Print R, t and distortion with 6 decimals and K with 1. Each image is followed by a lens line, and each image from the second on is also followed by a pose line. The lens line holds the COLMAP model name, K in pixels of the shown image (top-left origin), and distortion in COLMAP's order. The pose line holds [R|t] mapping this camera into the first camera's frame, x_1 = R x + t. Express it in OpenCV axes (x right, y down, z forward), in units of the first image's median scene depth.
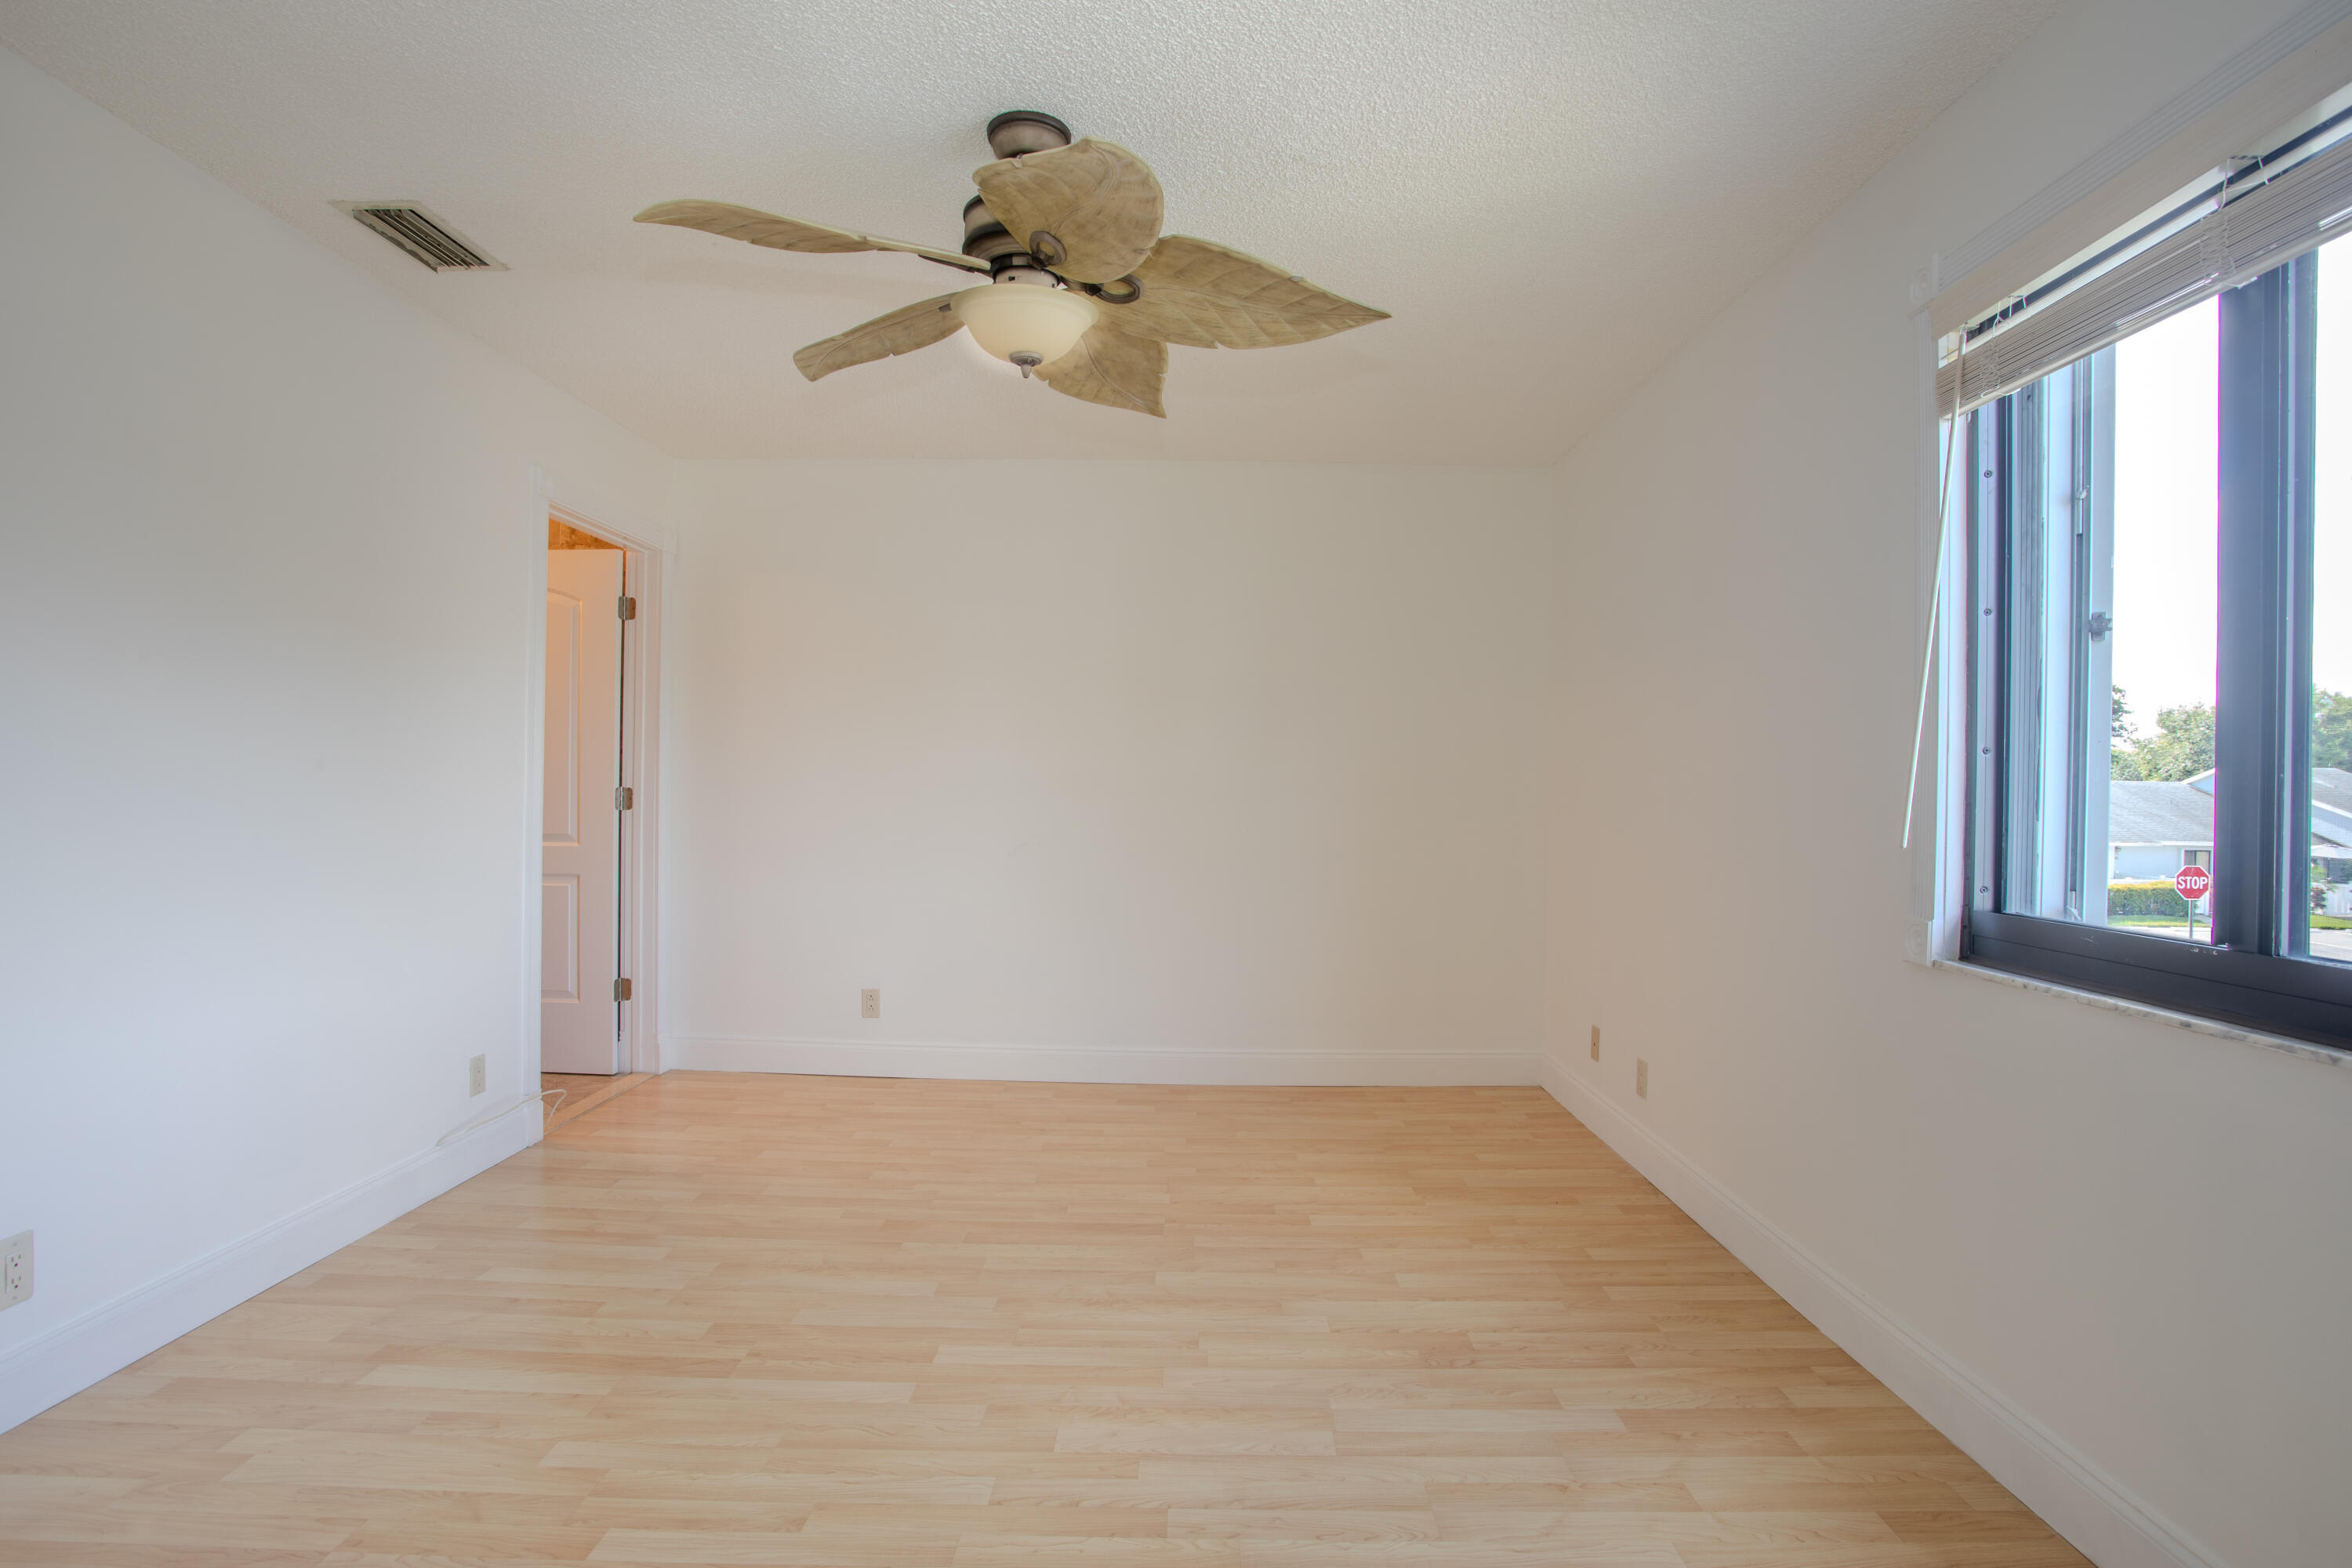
lens RADIAL K [[1161.2, 0, 1158.9], [0, 1161.2, 798.9], [0, 0, 1]] dist [-0.012965, 0.003367]
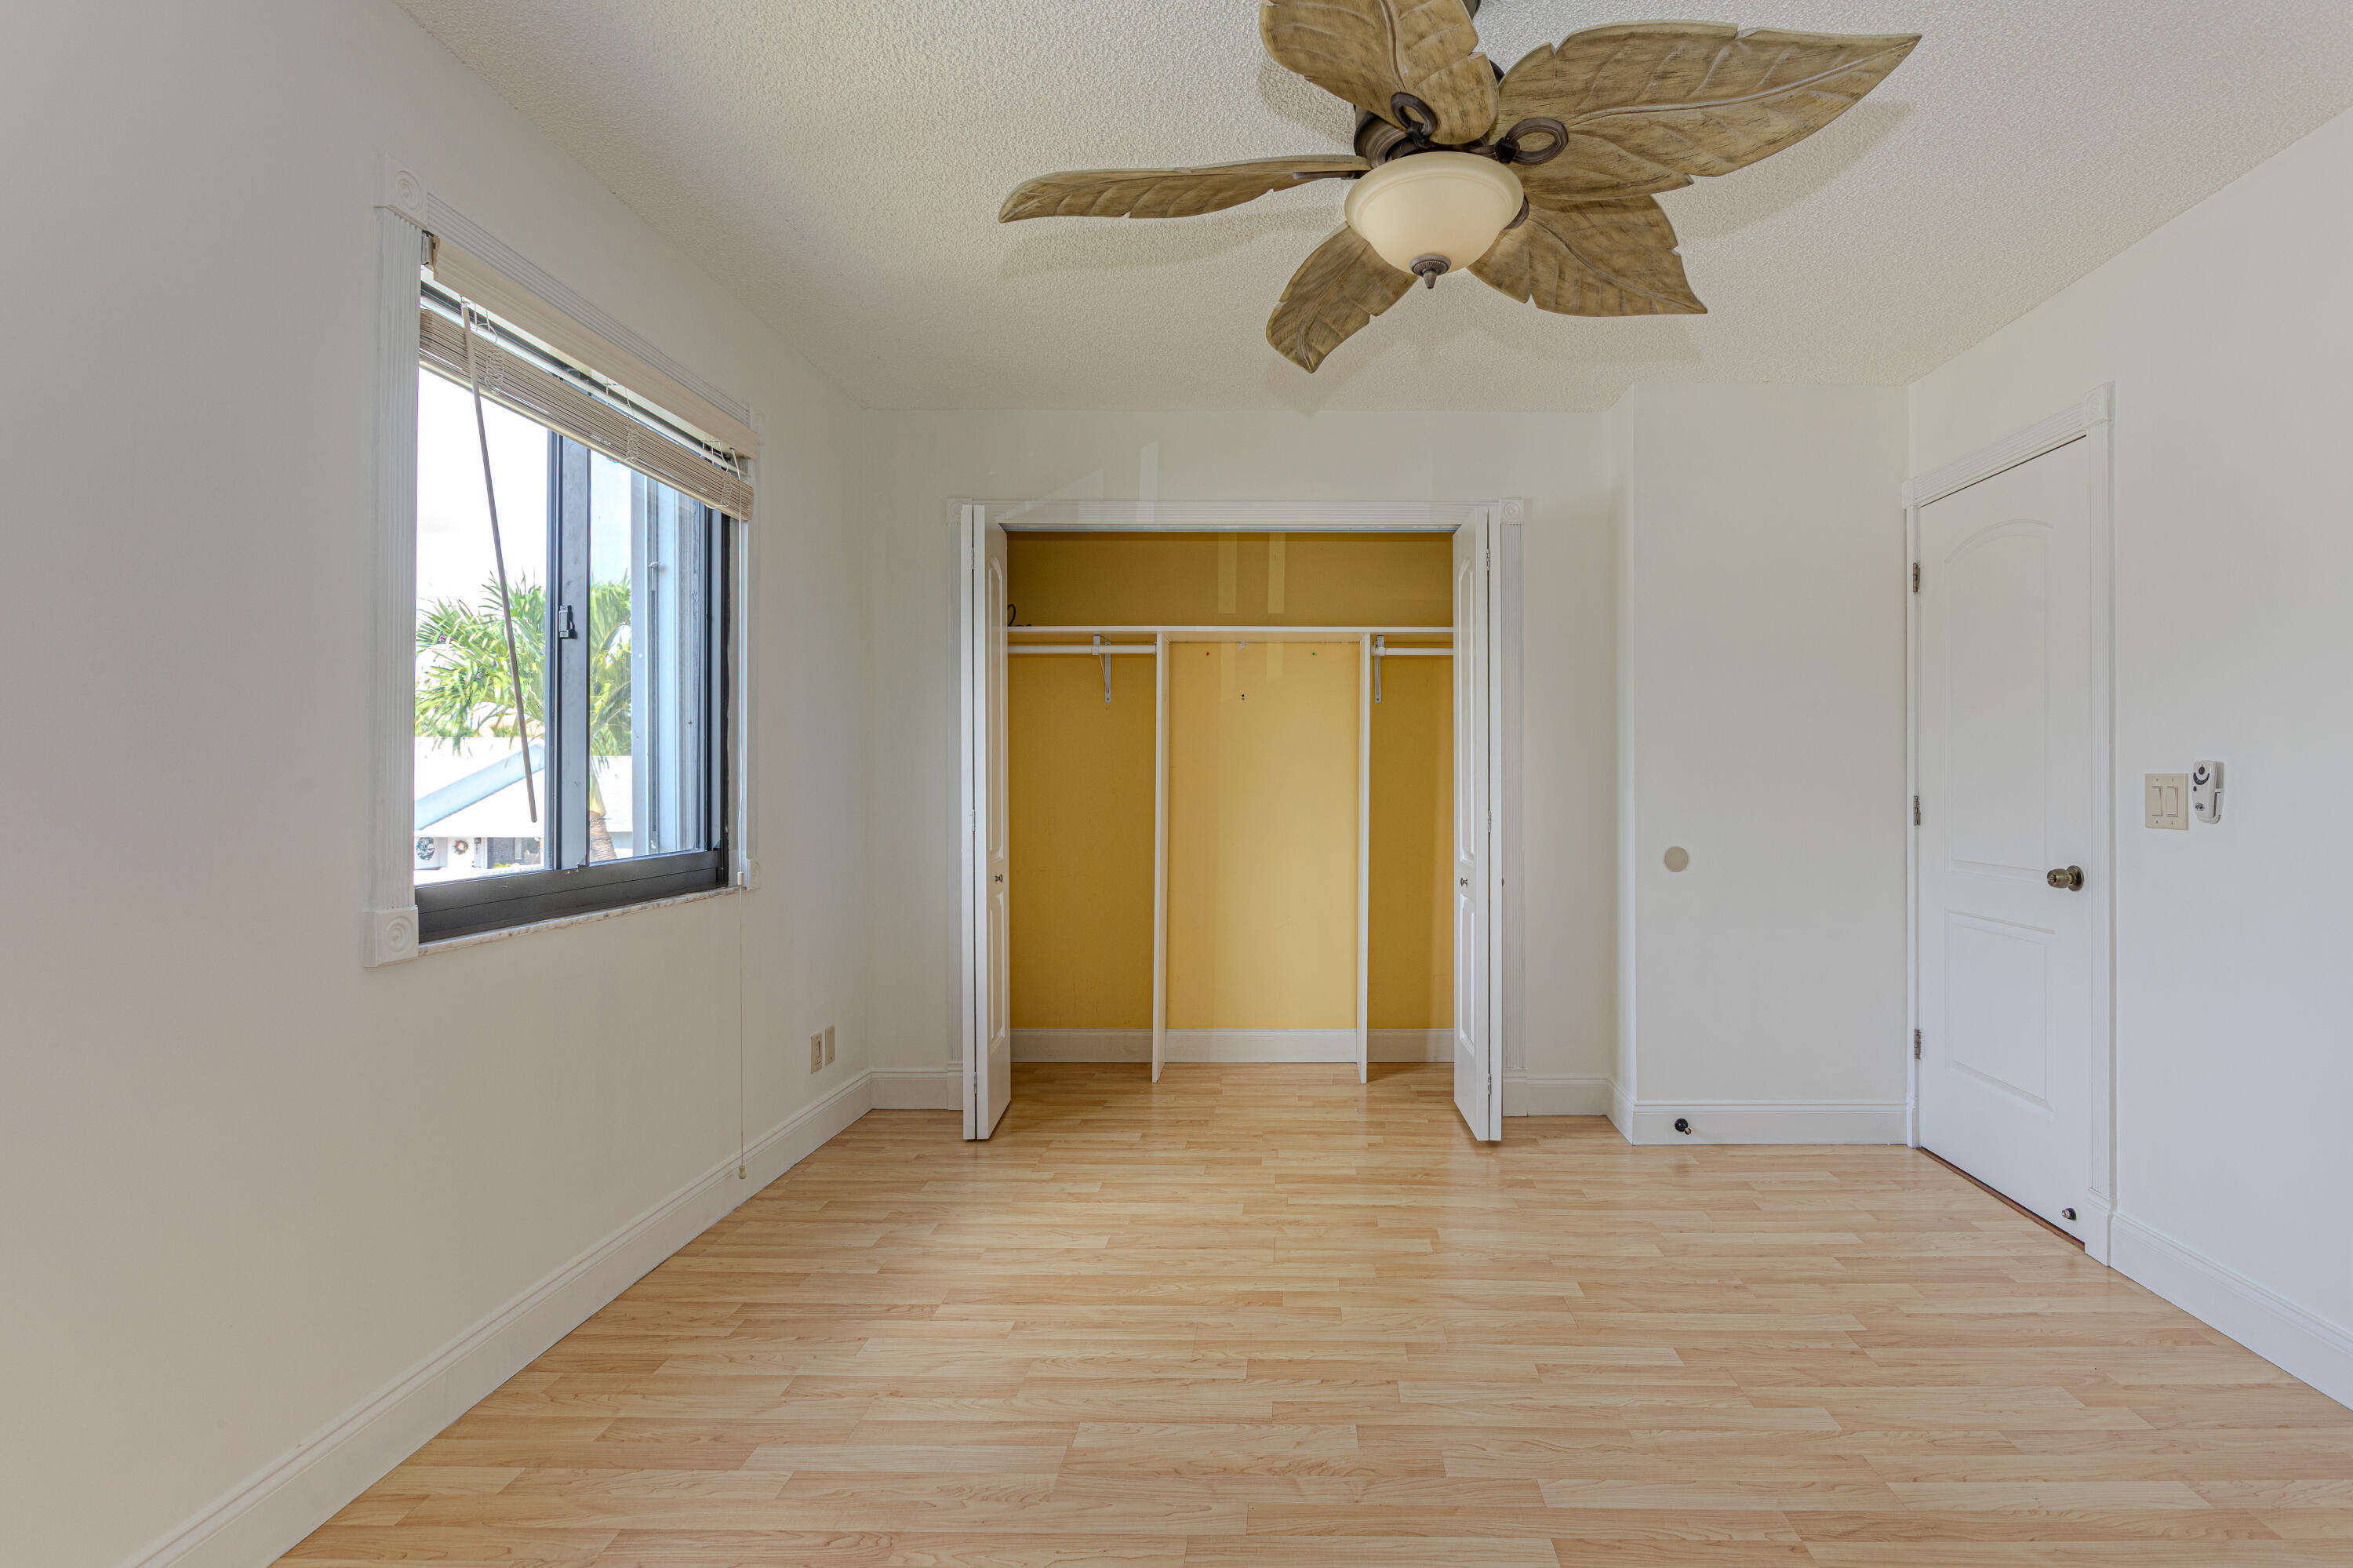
lens RADIAL K [[1161.7, 0, 1190.1], [0, 1161.7, 771.7], [0, 0, 1]] dist [-0.012965, 0.003367]
pose [[-0.998107, -0.017835, 0.058857, 0.005584], [-0.017128, 0.999775, 0.012506, -0.026325], [-0.059066, 0.011475, -0.998188, 2.026165]]
